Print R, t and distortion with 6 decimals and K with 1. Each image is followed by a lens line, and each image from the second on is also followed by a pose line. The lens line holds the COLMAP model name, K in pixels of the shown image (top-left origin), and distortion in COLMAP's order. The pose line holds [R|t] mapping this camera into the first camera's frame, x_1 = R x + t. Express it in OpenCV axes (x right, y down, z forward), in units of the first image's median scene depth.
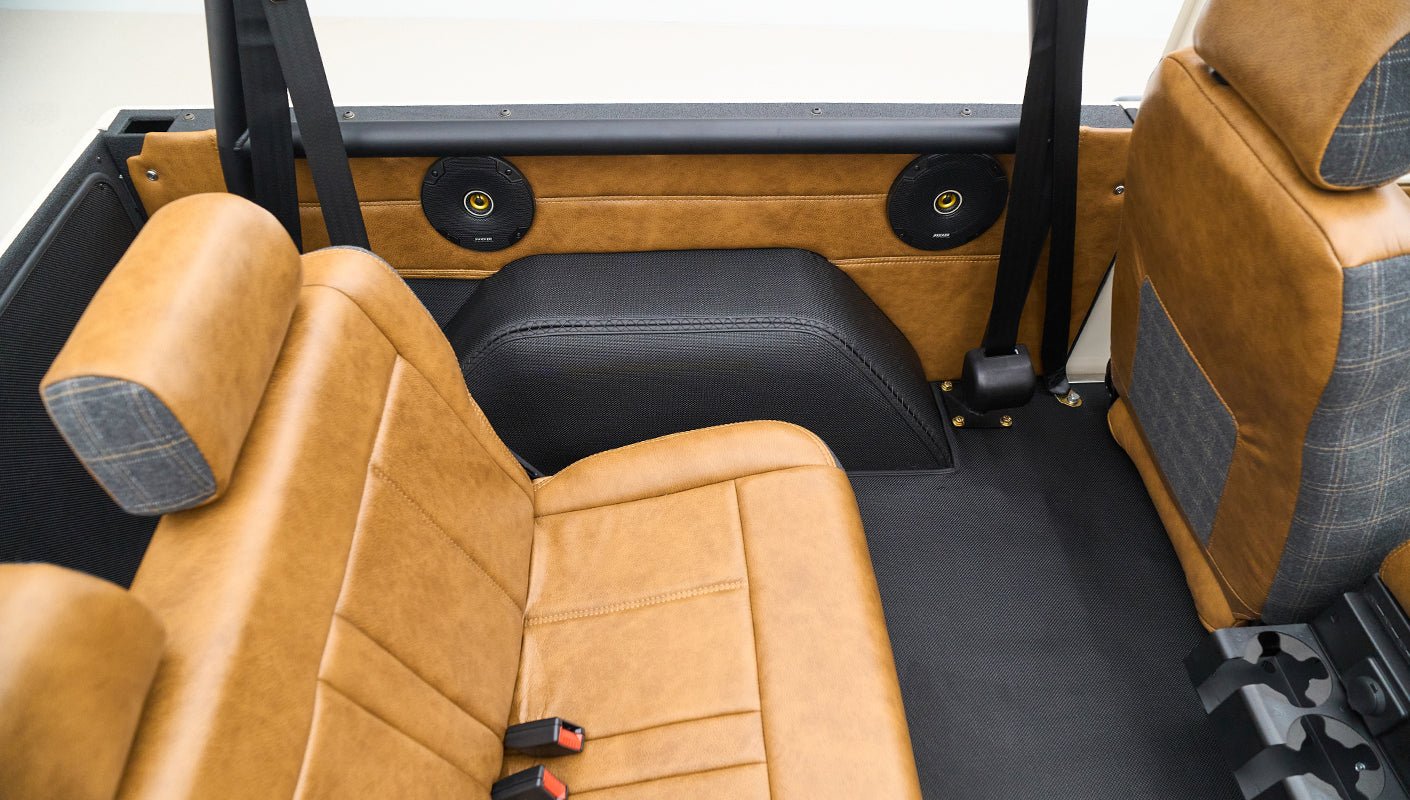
lens RADIAL K [[901.3, 0, 709.3], [0, 901.3, 431.7], [0, 0, 1]] dist [-0.079913, 0.053193]
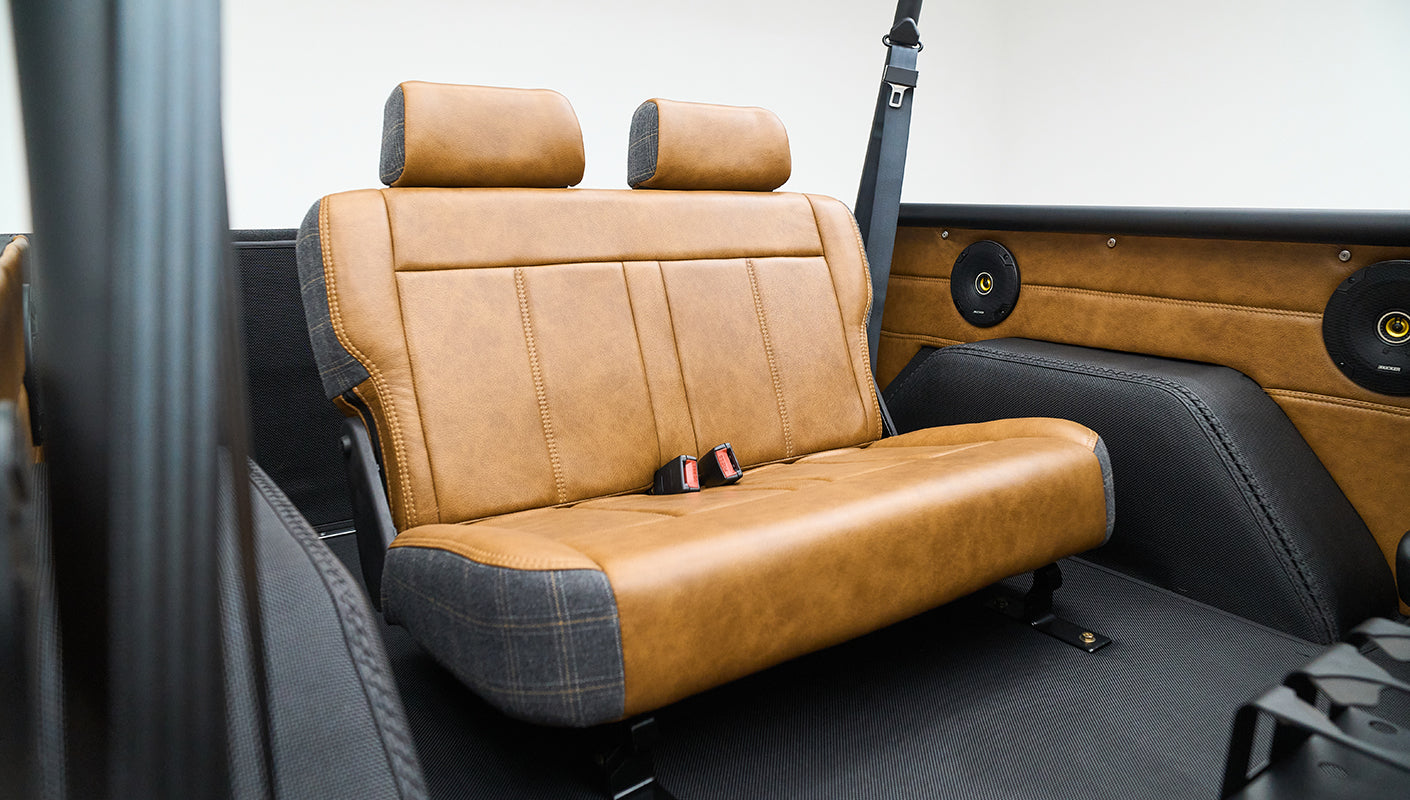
lens RADIAL K [[938.5, 0, 711.0], [0, 938.5, 369.9], [0, 0, 1]] dist [-0.081157, 0.053620]
pose [[0.534340, 0.127271, -0.835633, 0.688310], [-0.620299, 0.730612, -0.285370, 0.477136], [0.574204, 0.670827, 0.469341, 0.203448]]
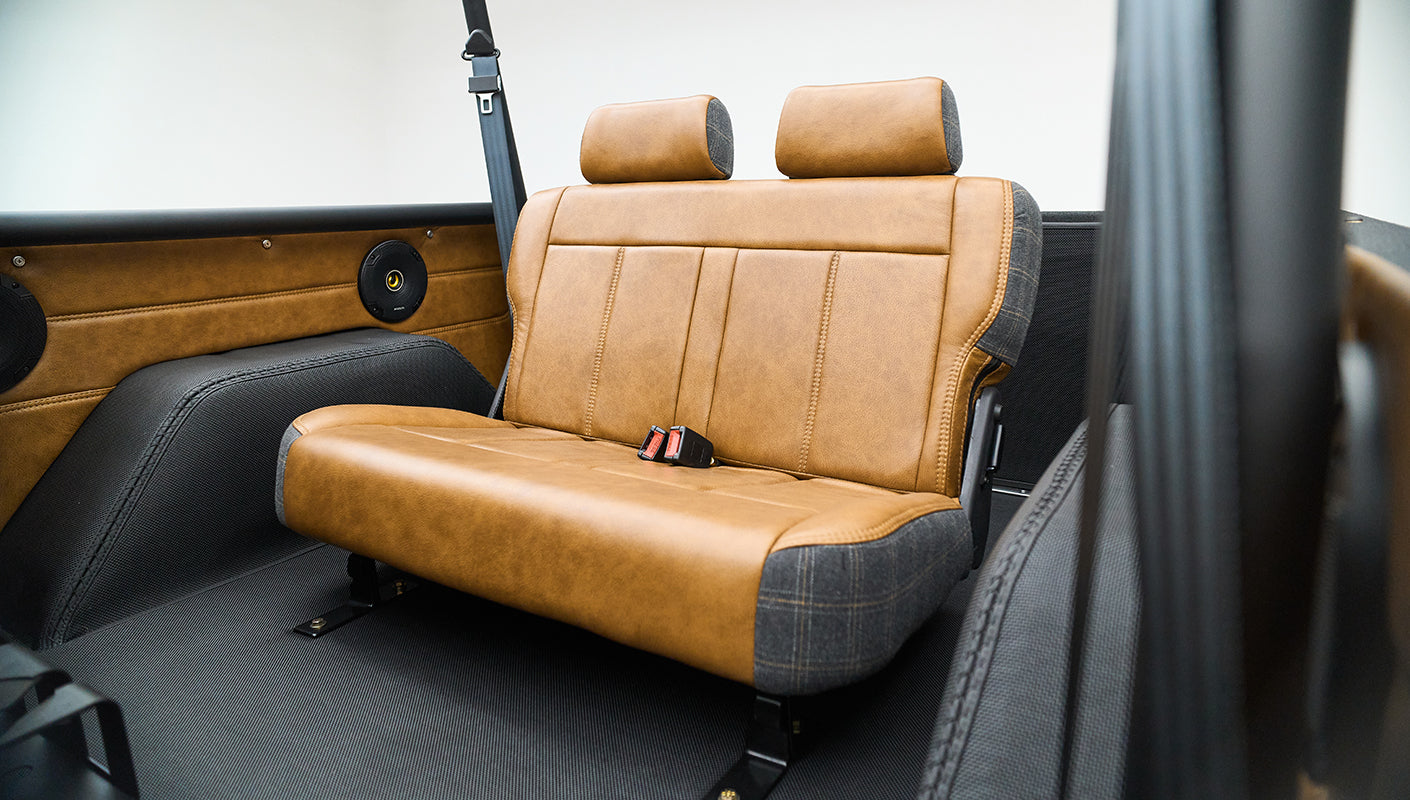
lens RADIAL K [[856.3, 0, 710.7], [0, 856.3, 363.0], [0, 0, 1]] dist [-0.080532, 0.056380]
pose [[-0.580002, 0.146388, -0.801354, 0.599789], [-0.599742, 0.588982, 0.541673, -0.325094], [0.551277, 0.794777, -0.253816, 0.929166]]
